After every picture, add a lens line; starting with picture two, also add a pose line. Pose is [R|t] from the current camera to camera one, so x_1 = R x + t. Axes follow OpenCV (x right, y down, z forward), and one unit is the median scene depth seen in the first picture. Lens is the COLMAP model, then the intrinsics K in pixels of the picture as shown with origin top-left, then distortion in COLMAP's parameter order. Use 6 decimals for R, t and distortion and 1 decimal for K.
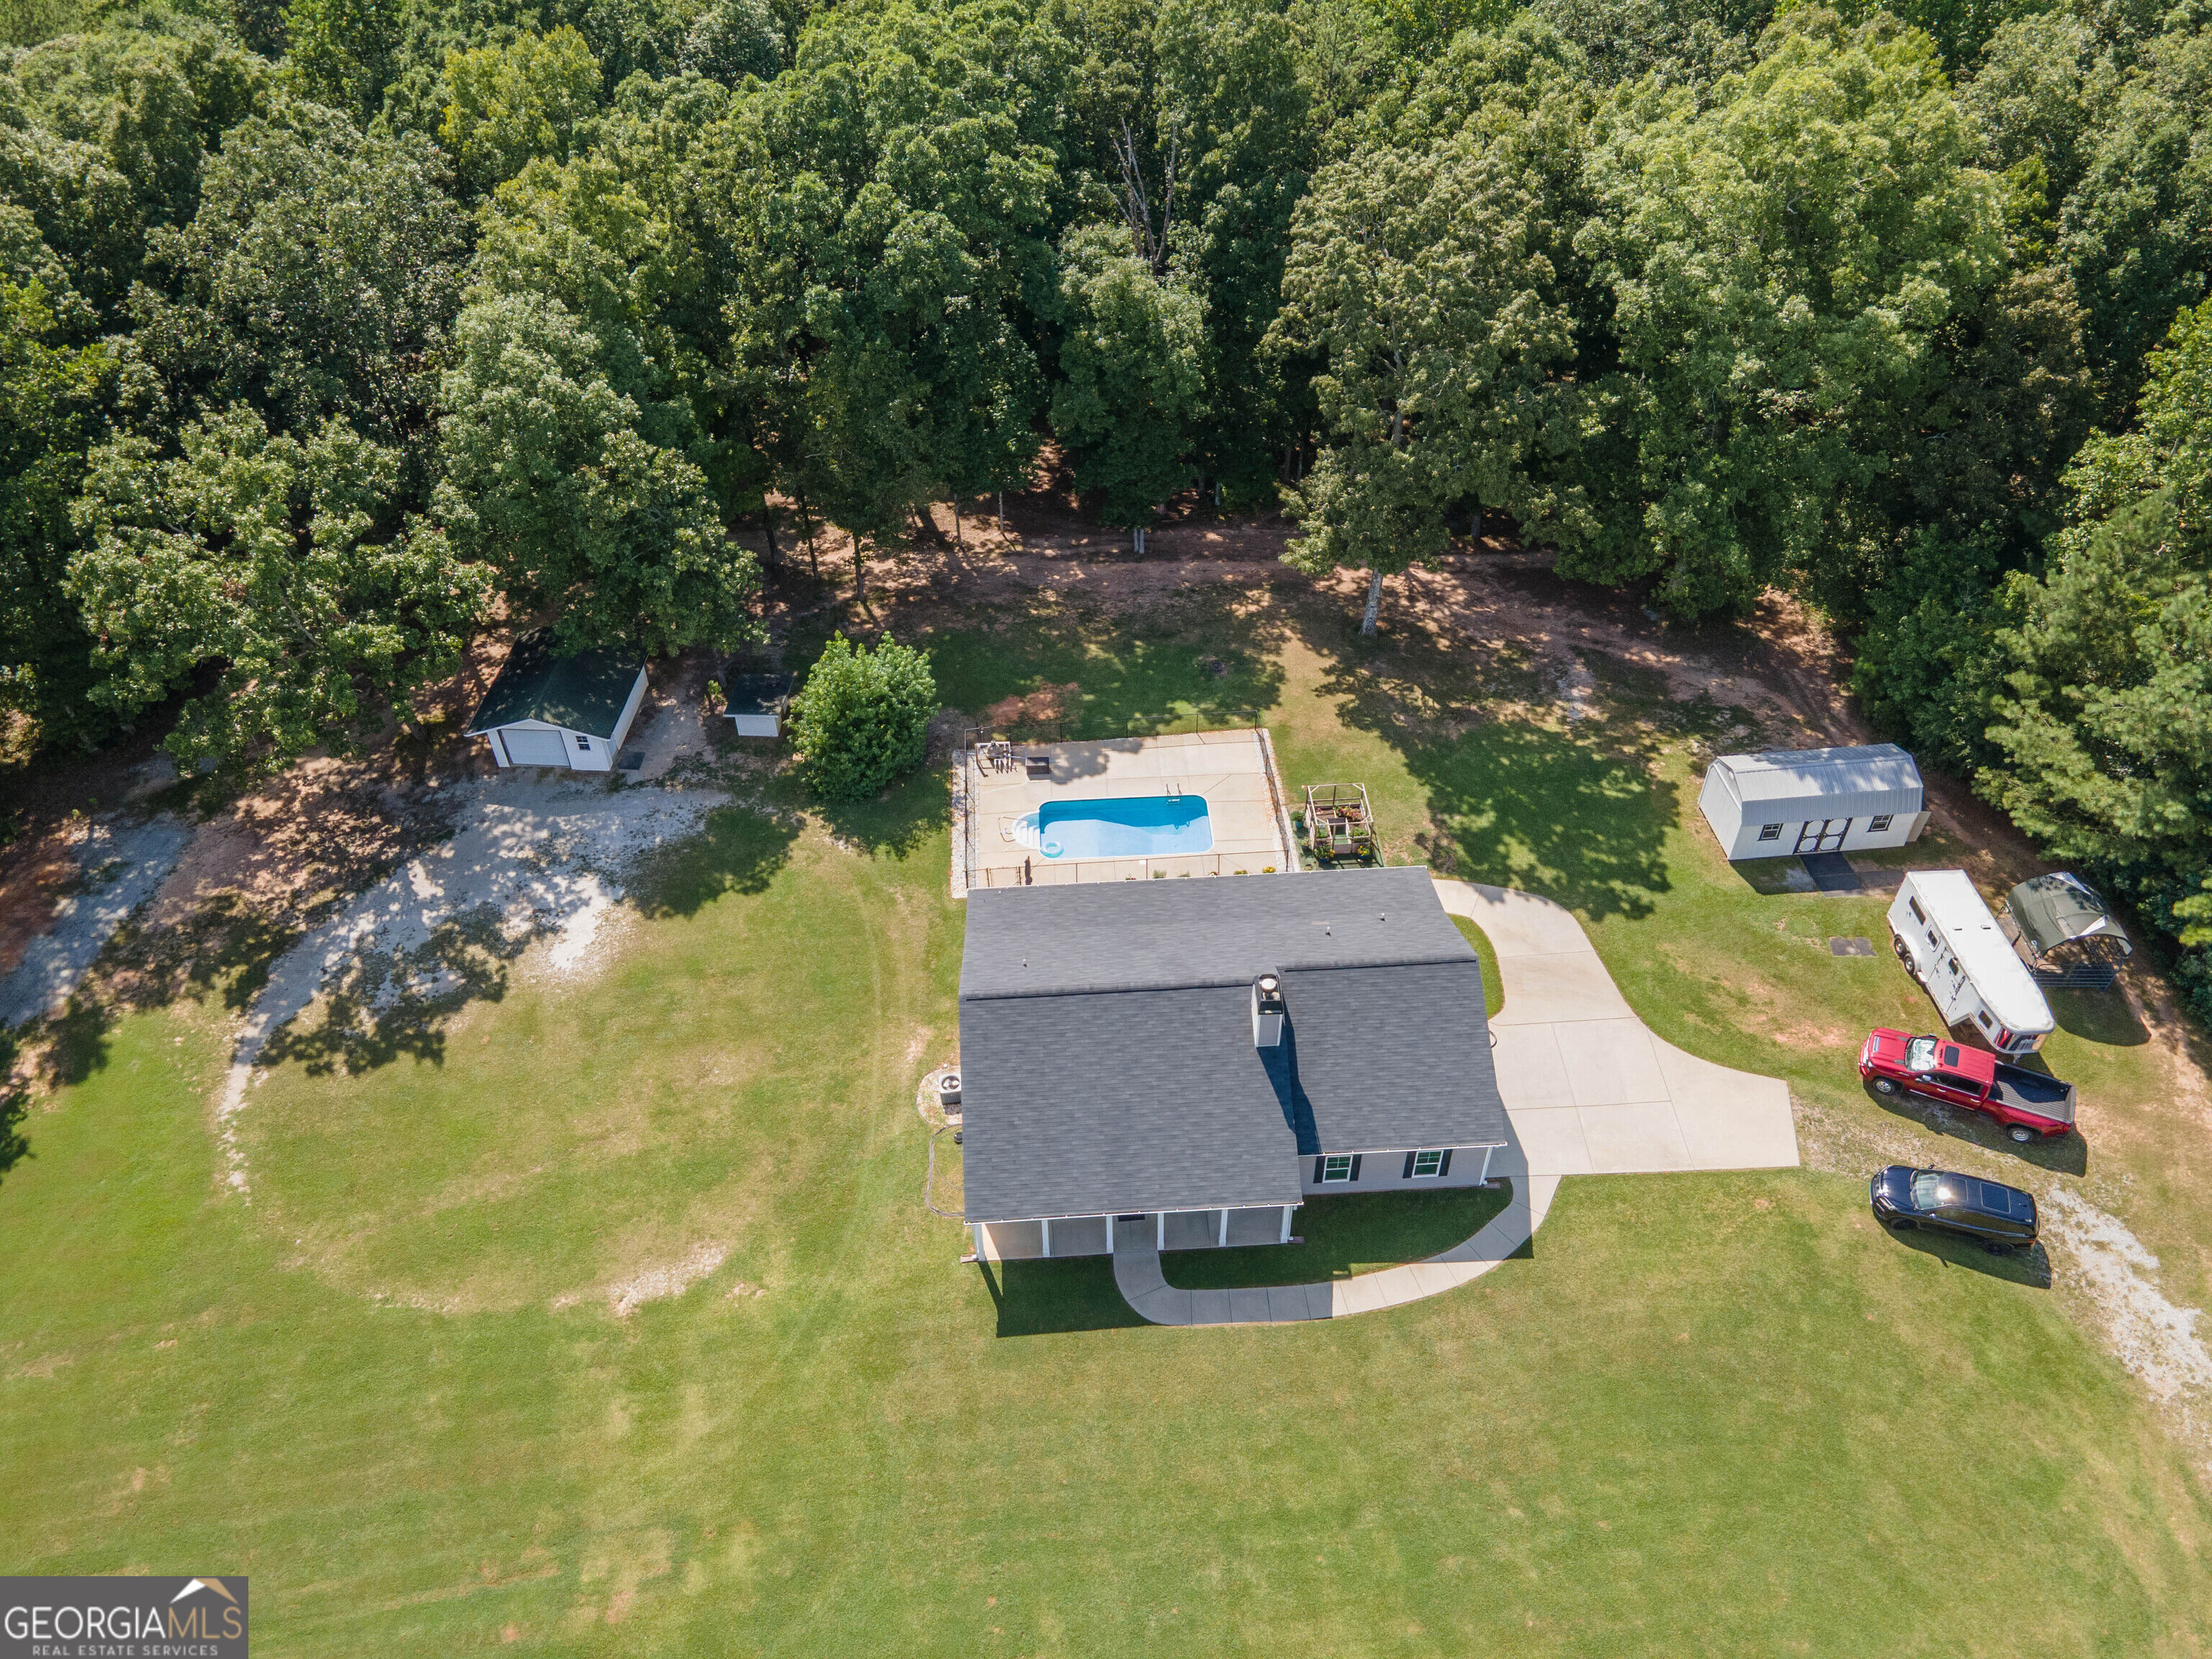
lens RADIAL K [[1563.3, 0, 1106.2], [0, 1563.3, 888.3], [0, 0, 1]] dist [0.051800, -0.001611]
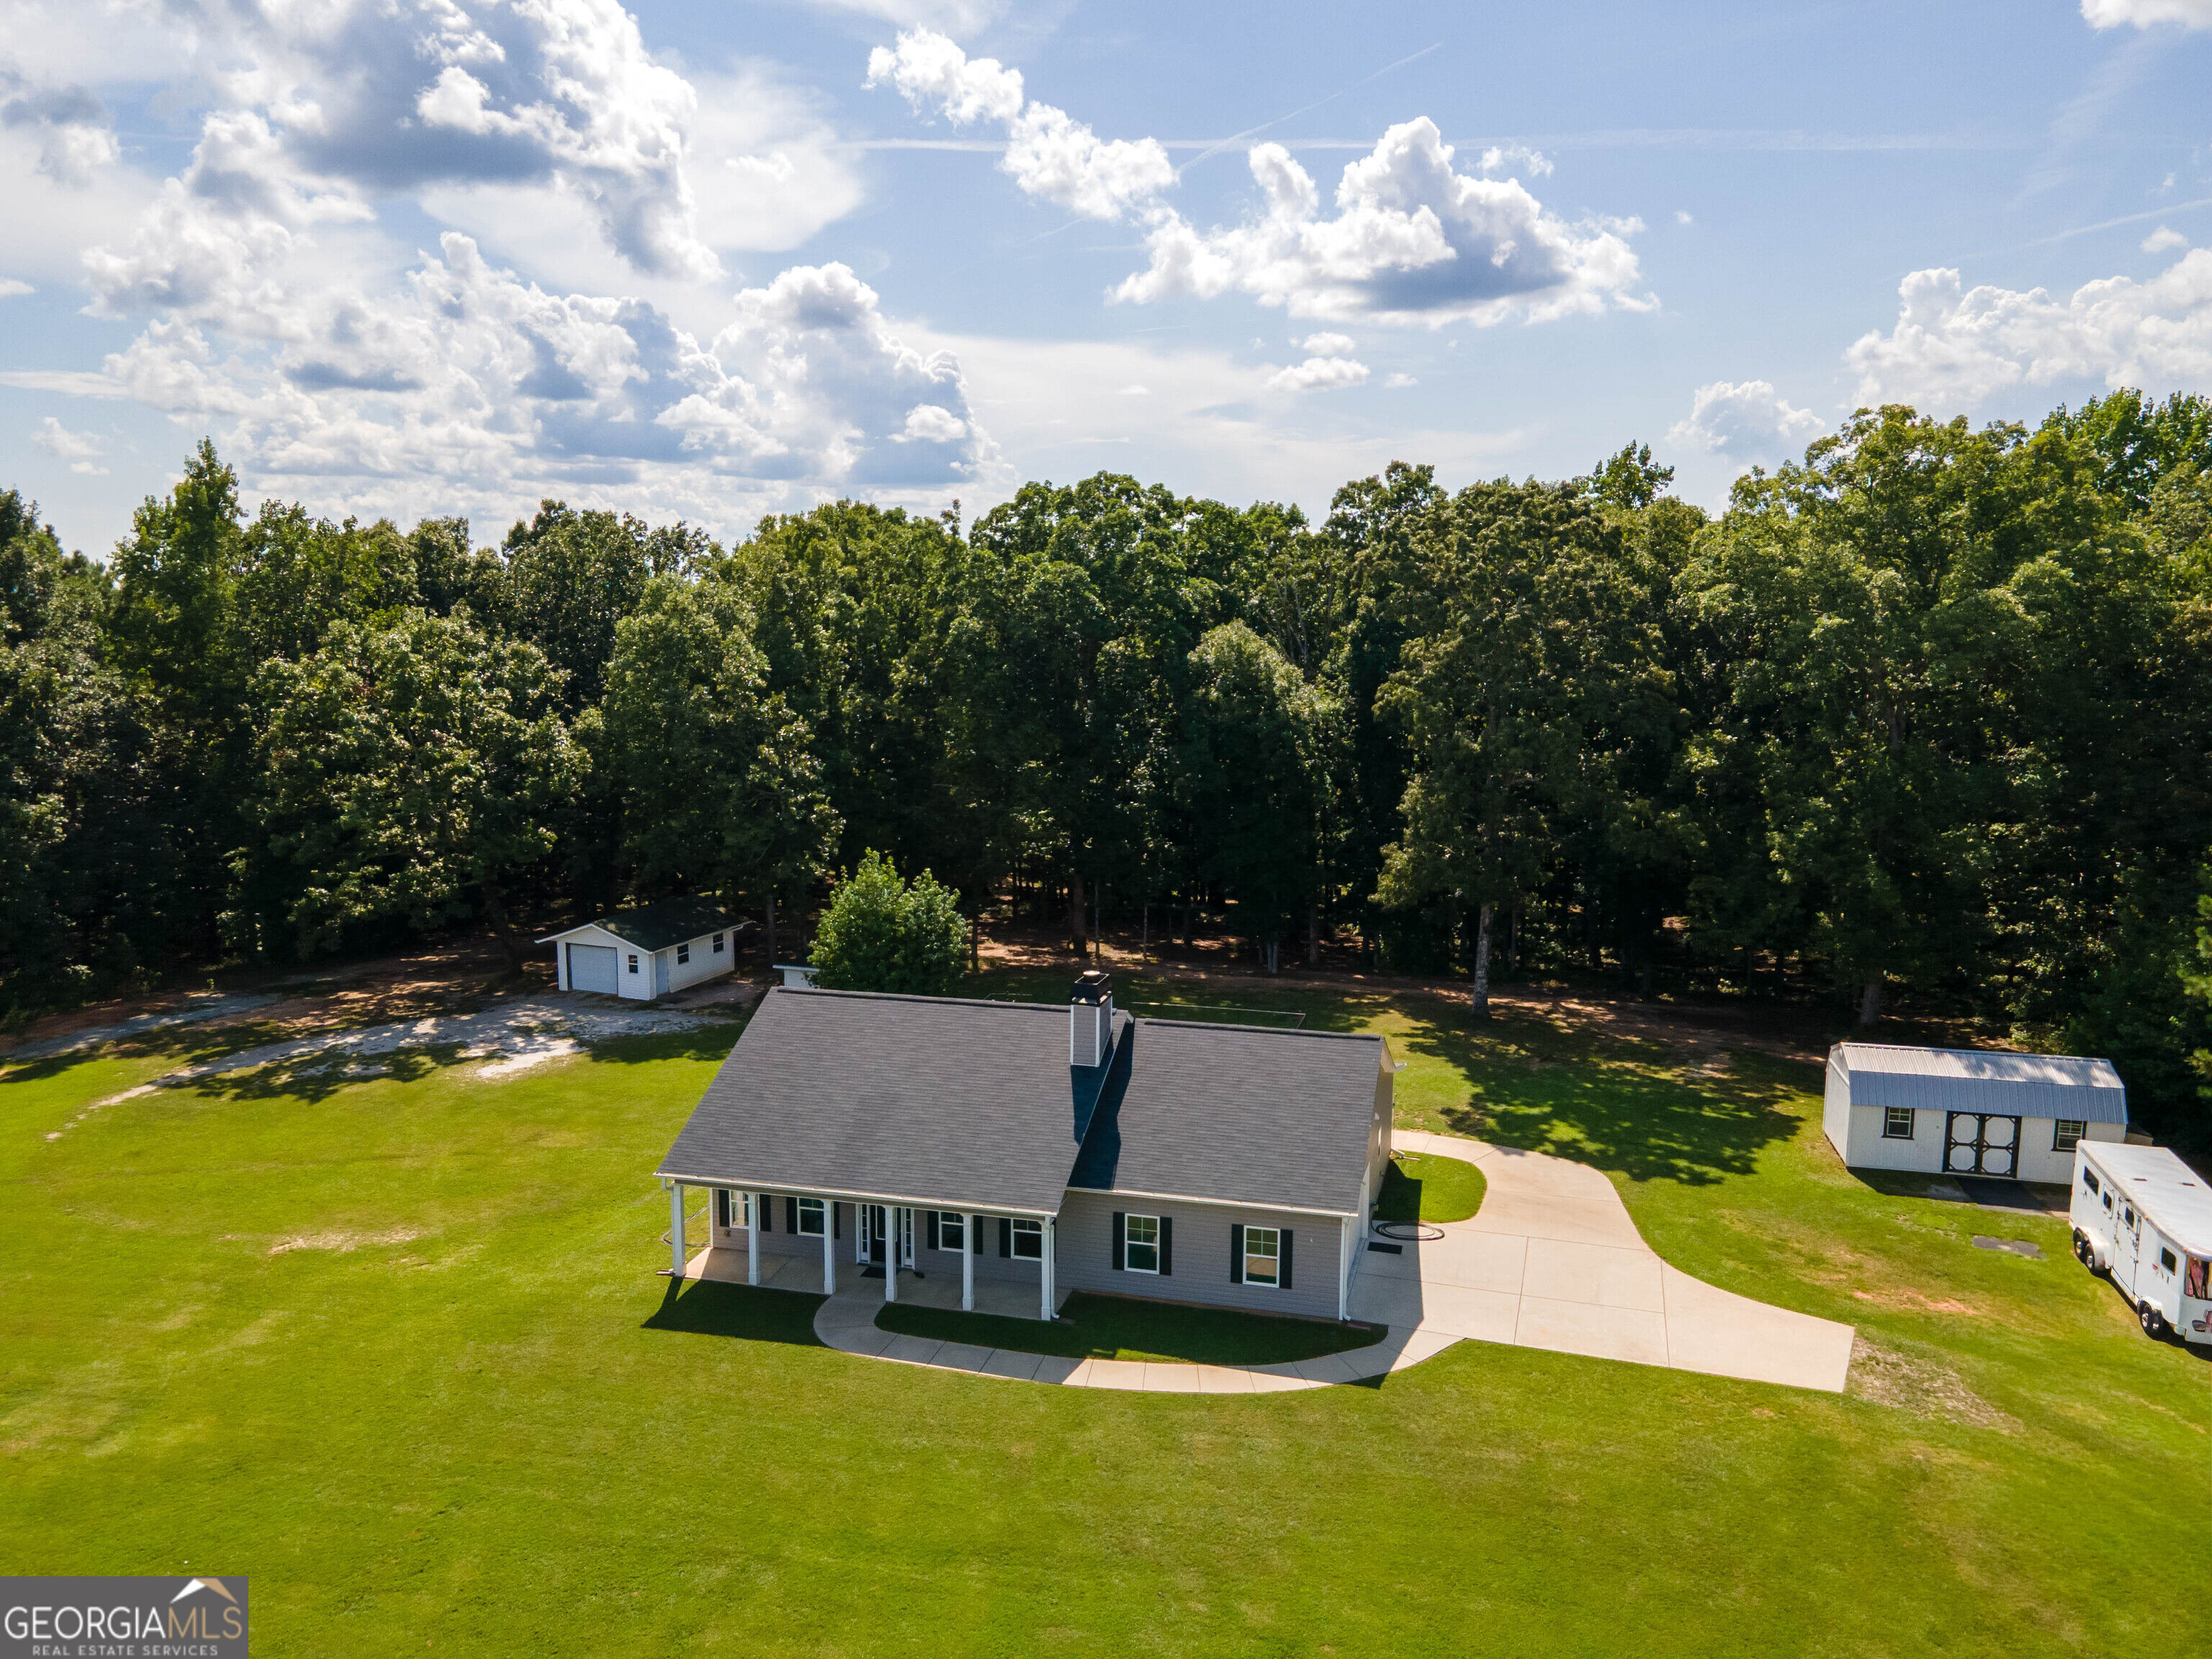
lens RADIAL K [[1616.9, 0, 1106.0], [0, 1616.9, 829.5], [0, 0, 1]] dist [0.019343, 0.057546]
pose [[0.945635, 0.061664, -0.319331, 0.304255], [-0.242343, 0.788408, -0.565405, 0.386418], [0.216898, 0.612054, 0.760490, 0.239896]]
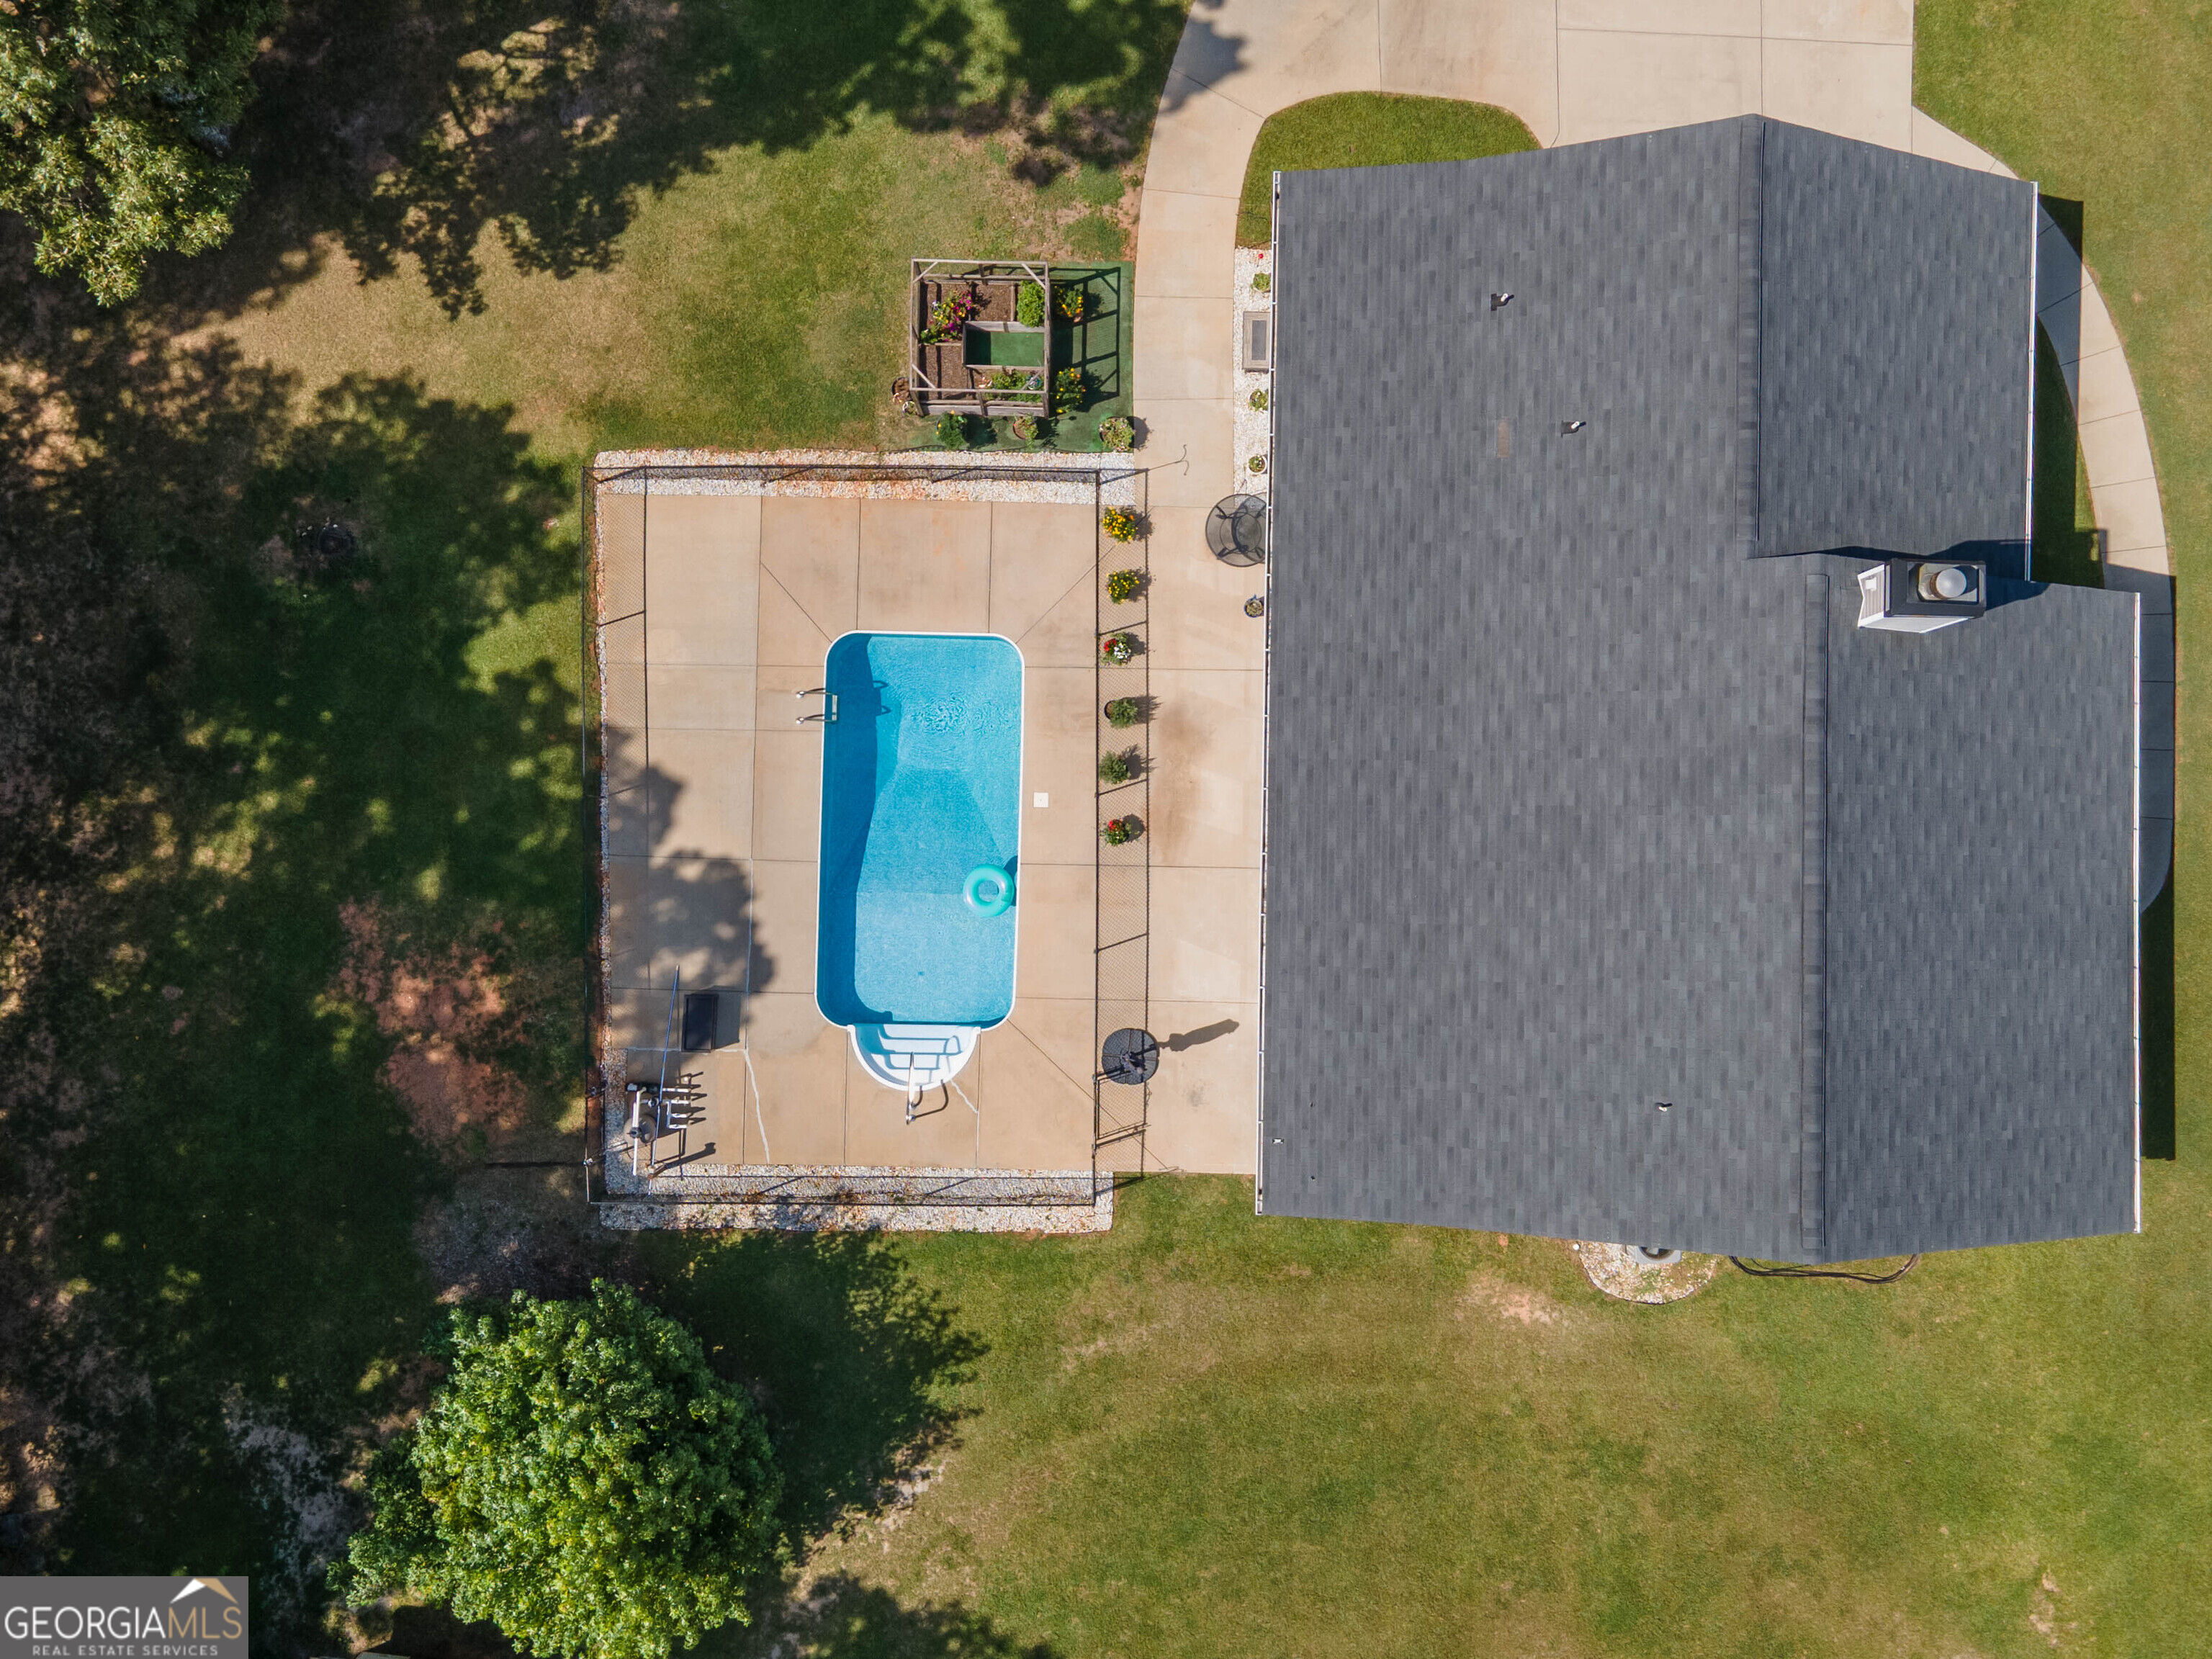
lens RADIAL K [[1561.7, 0, 1106.0], [0, 1561.7, 829.5], [0, 0, 1]] dist [-0.009629, 0.066323]
pose [[0.074441, -0.996583, 0.035795, 0.000882], [0.703946, 0.077939, 0.705965, -0.324989], [-0.706342, -0.027355, 0.707342, 0.693427]]
